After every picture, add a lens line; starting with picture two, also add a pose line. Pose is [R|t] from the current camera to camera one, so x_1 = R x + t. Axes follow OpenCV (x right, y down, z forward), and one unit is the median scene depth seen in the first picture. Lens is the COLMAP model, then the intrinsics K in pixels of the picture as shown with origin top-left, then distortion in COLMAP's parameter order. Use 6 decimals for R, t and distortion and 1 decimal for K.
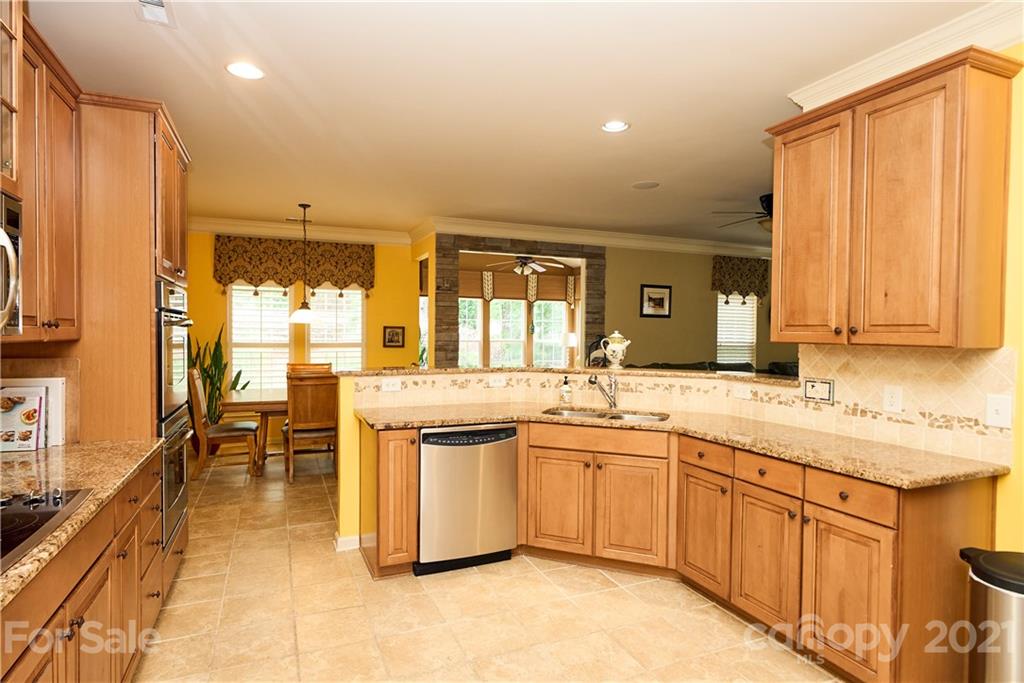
lens RADIAL K [[543.6, 0, 507.1], [0, 543.6, 344.8], [0, 0, 1]] dist [0.004663, -0.002069]
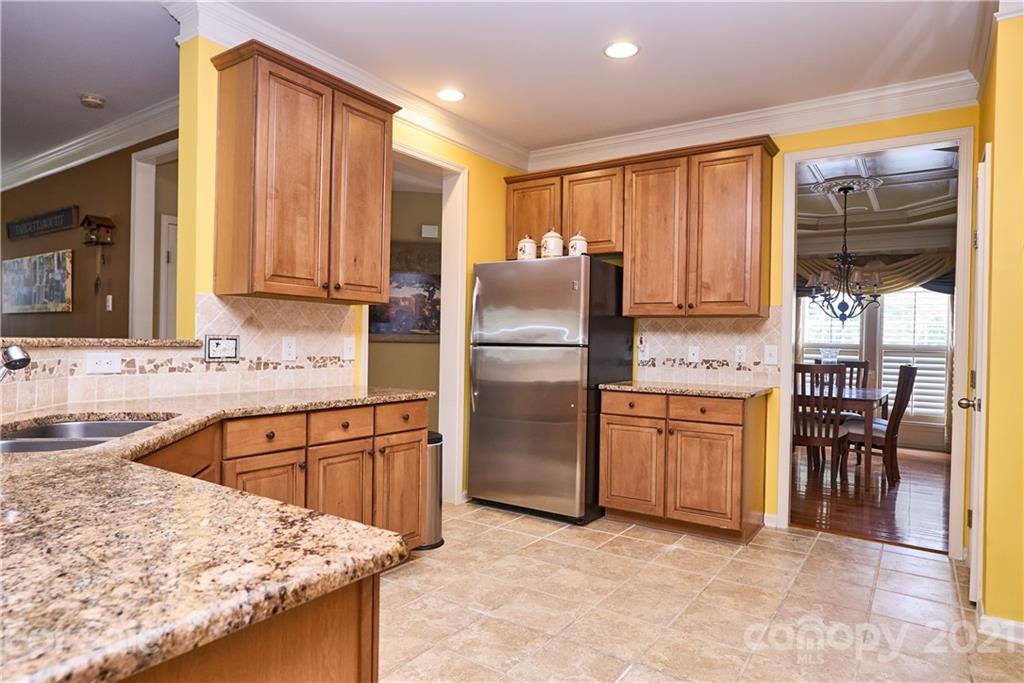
lens RADIAL K [[611.7, 0, 513.5], [0, 611.7, 339.7], [0, 0, 1]] dist [0.002648, 0.005101]
pose [[-0.547930, -0.018370, 0.836322, -0.583757], [-0.004840, 0.999812, 0.018791, 0.052870], [-0.836510, 0.006248, -0.547916, 1.264466]]
